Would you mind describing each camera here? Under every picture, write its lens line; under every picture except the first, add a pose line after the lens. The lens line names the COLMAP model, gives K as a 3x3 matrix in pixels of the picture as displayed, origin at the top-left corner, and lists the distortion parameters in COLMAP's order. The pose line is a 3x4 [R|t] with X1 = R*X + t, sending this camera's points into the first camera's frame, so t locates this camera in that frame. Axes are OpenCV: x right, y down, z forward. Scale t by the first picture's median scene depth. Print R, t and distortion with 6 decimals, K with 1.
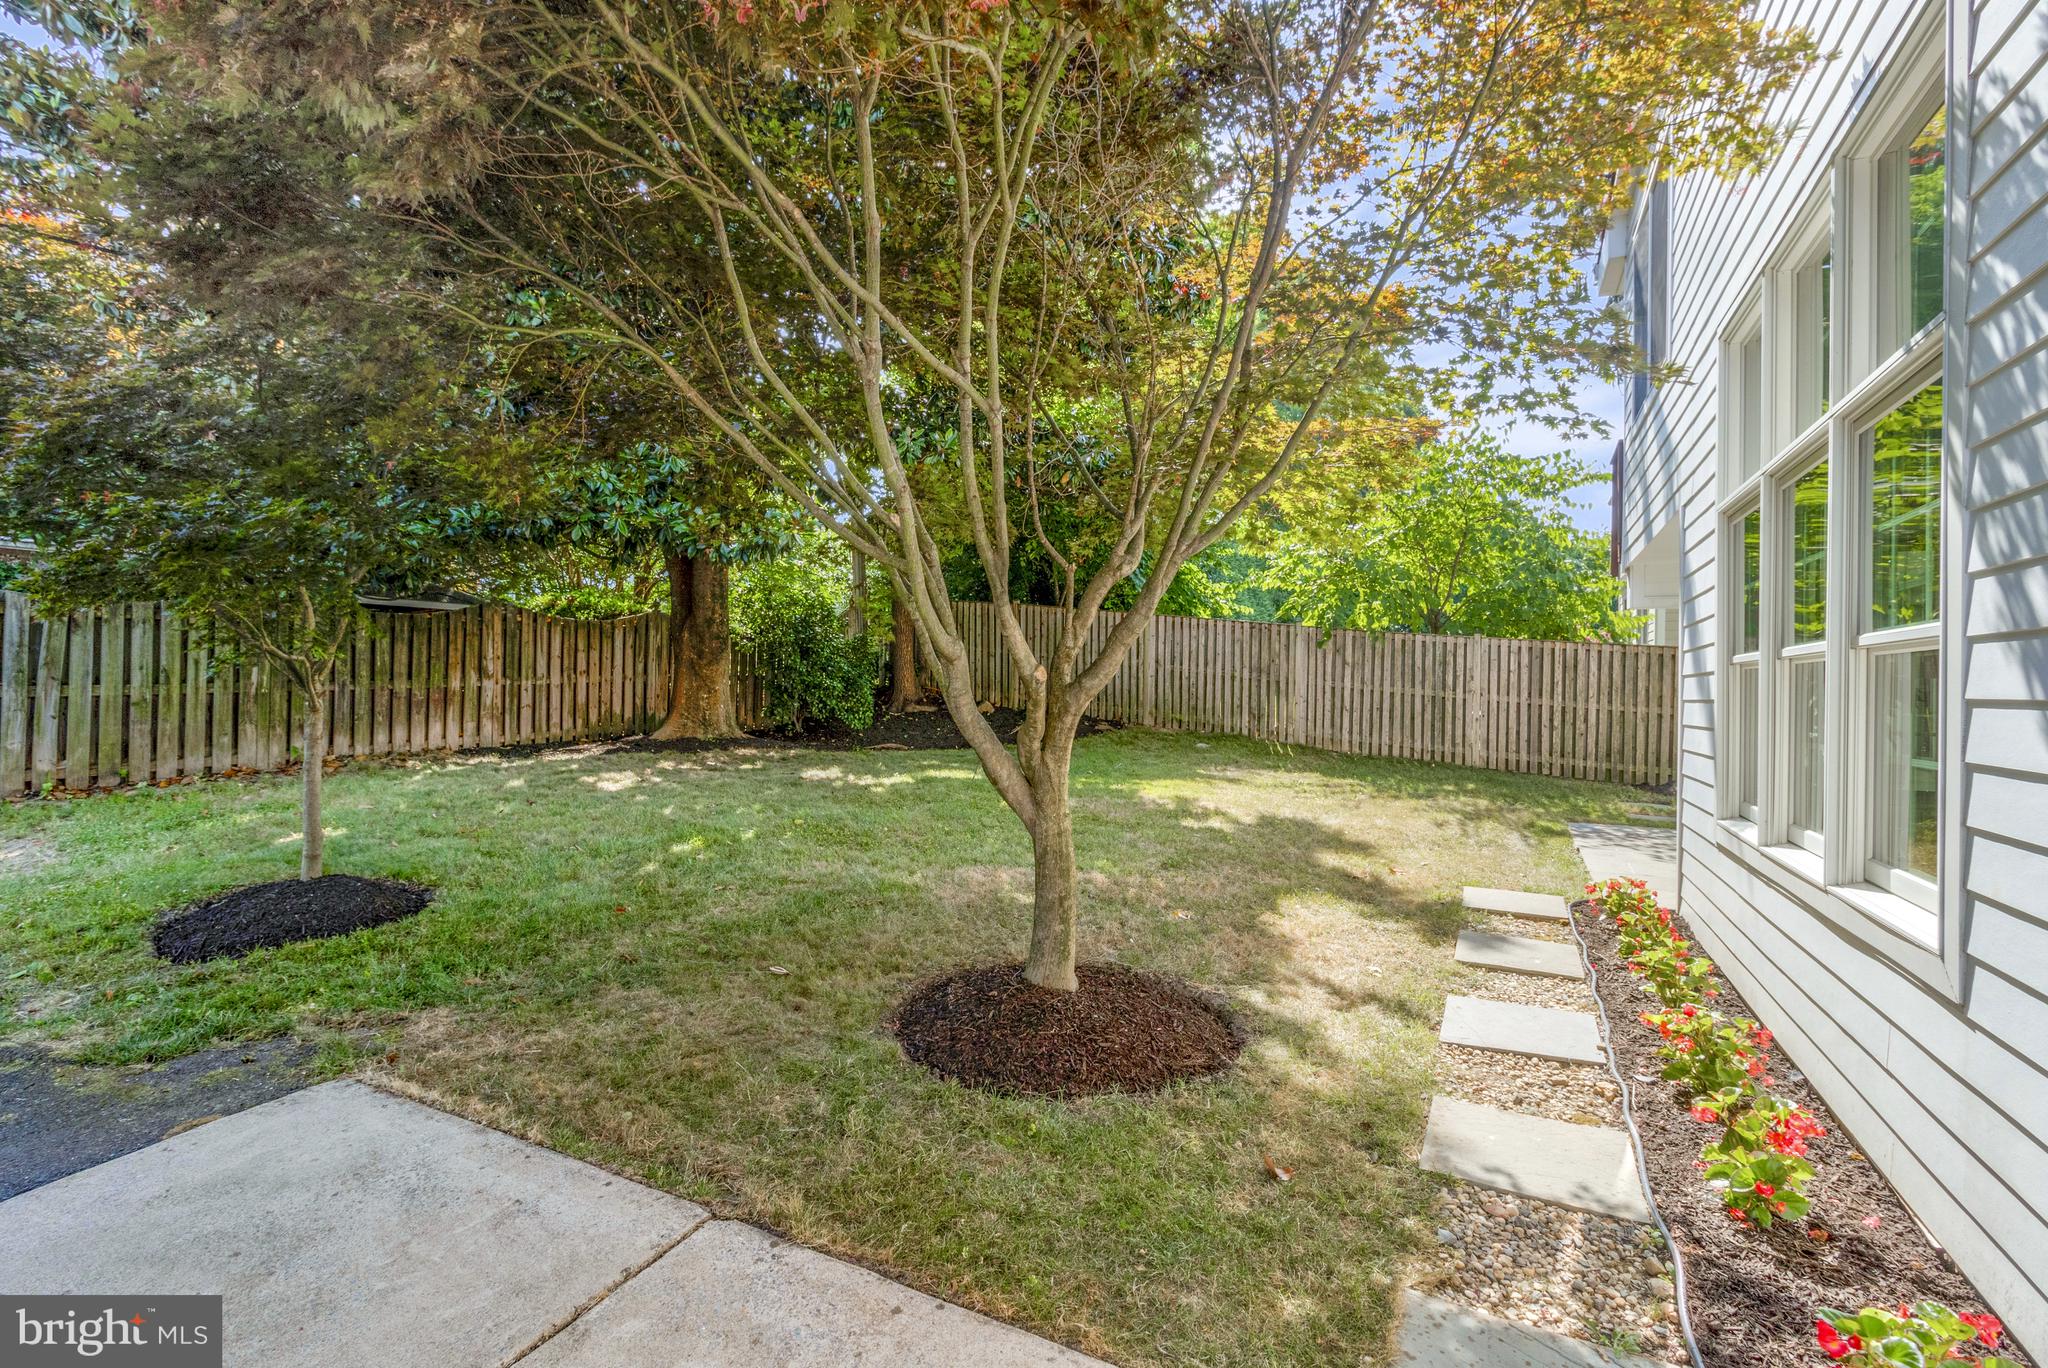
lens RADIAL K [[966.0, 0, 1014.3], [0, 966.0, 680.7], [0, 0, 1]] dist [0.006805, 0.000443]
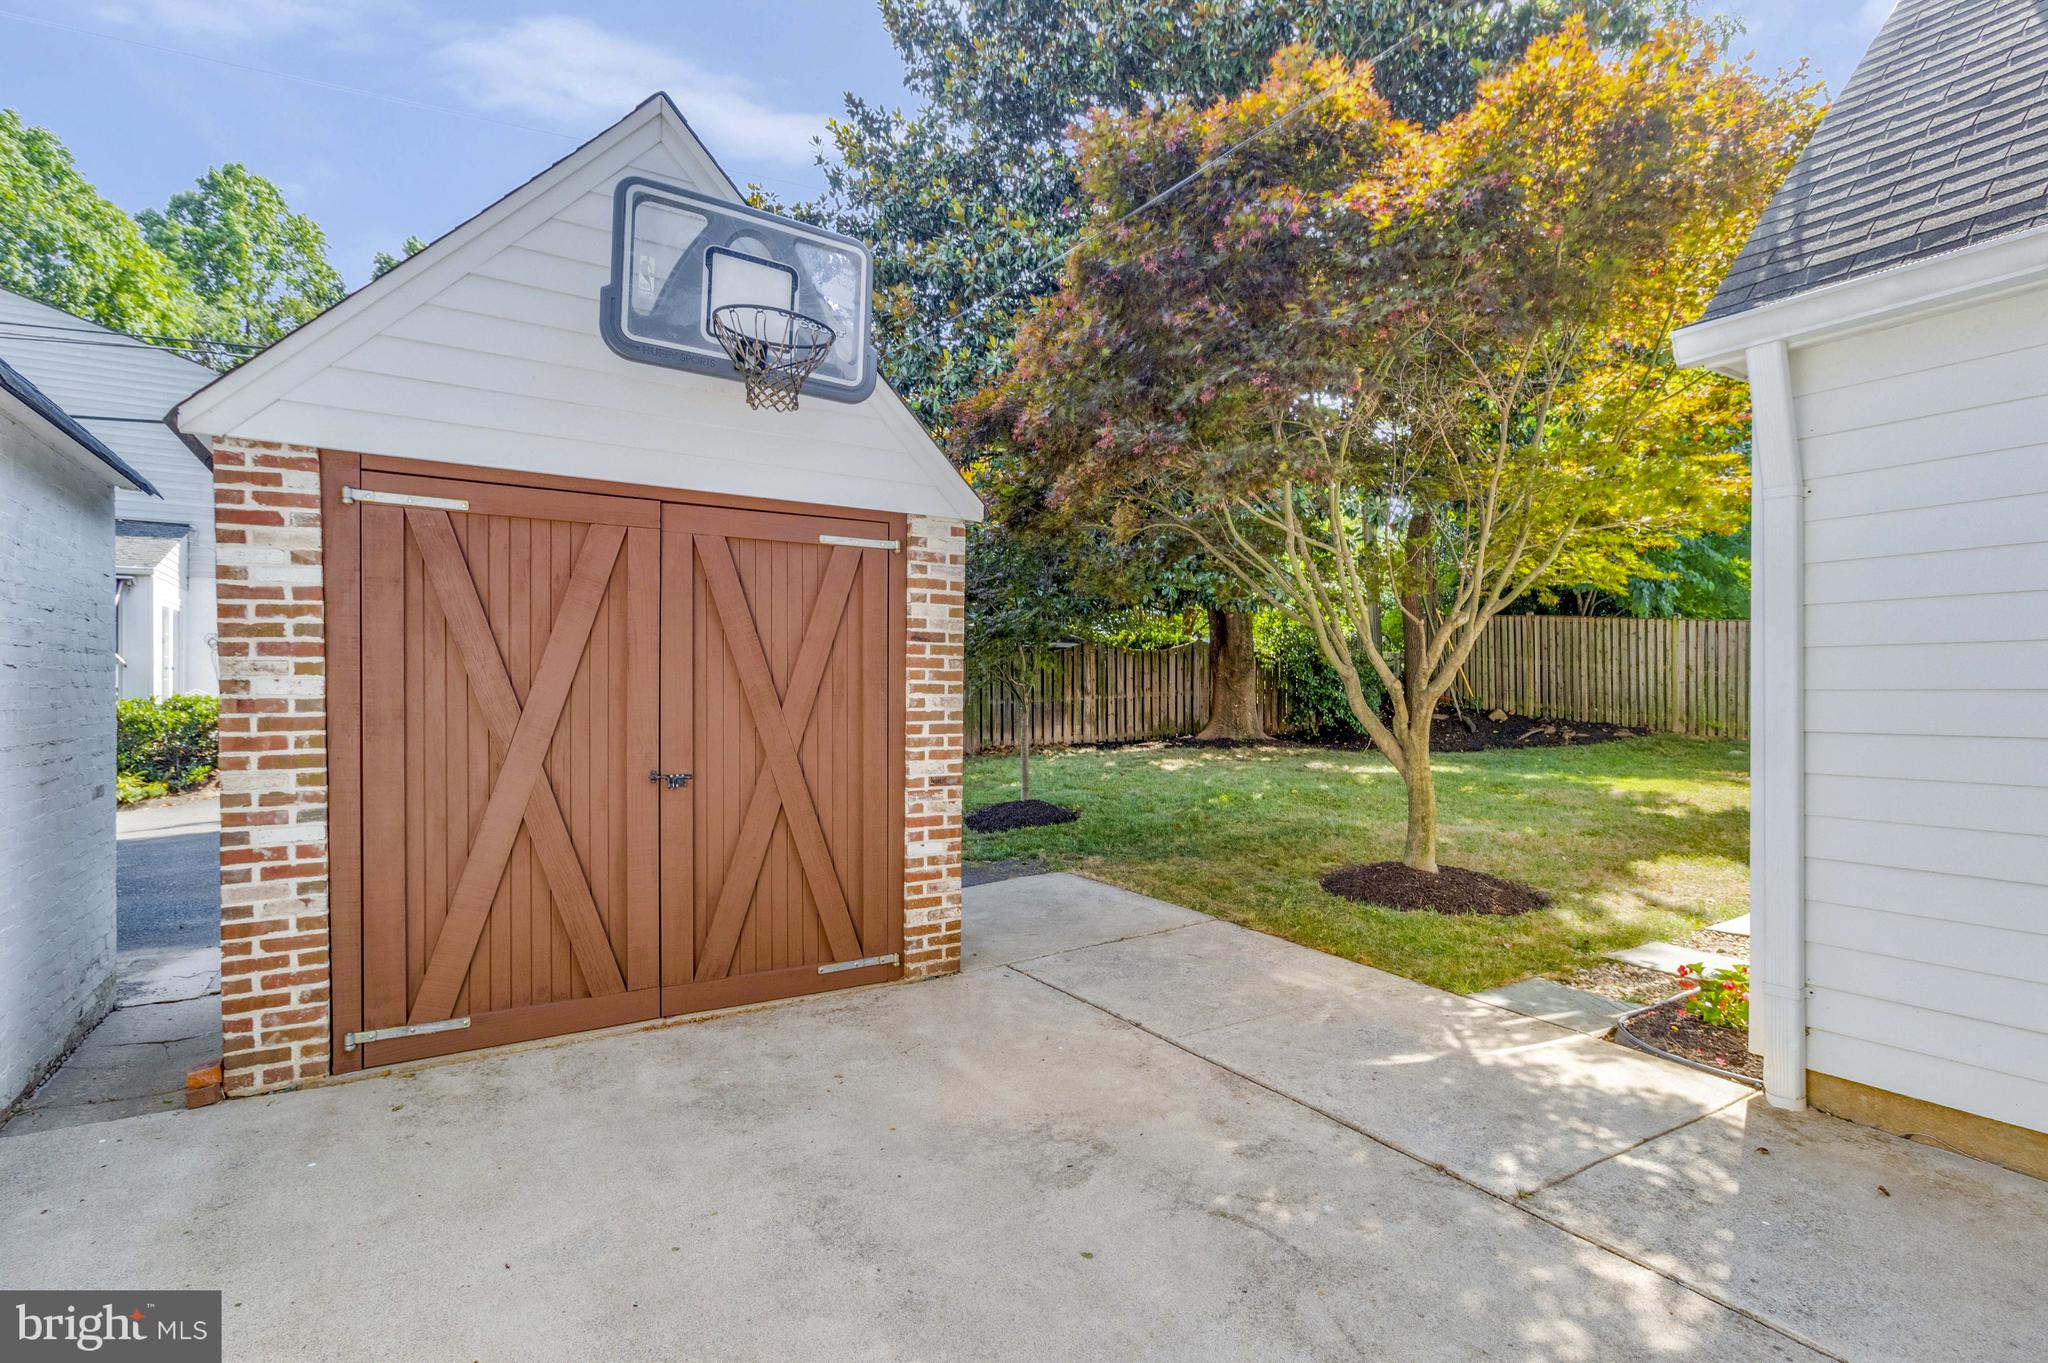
lens RADIAL K [[966.0, 0, 1014.3], [0, 966.0, 678.2], [0, 0, 1]] dist [0.006805, 0.000443]
pose [[0.852764, -0.024960, -0.521700, 0.114554], [0.015965, 0.999636, -0.021730, 0.002507], [0.522053, 0.010202, 0.852852, -0.286962]]
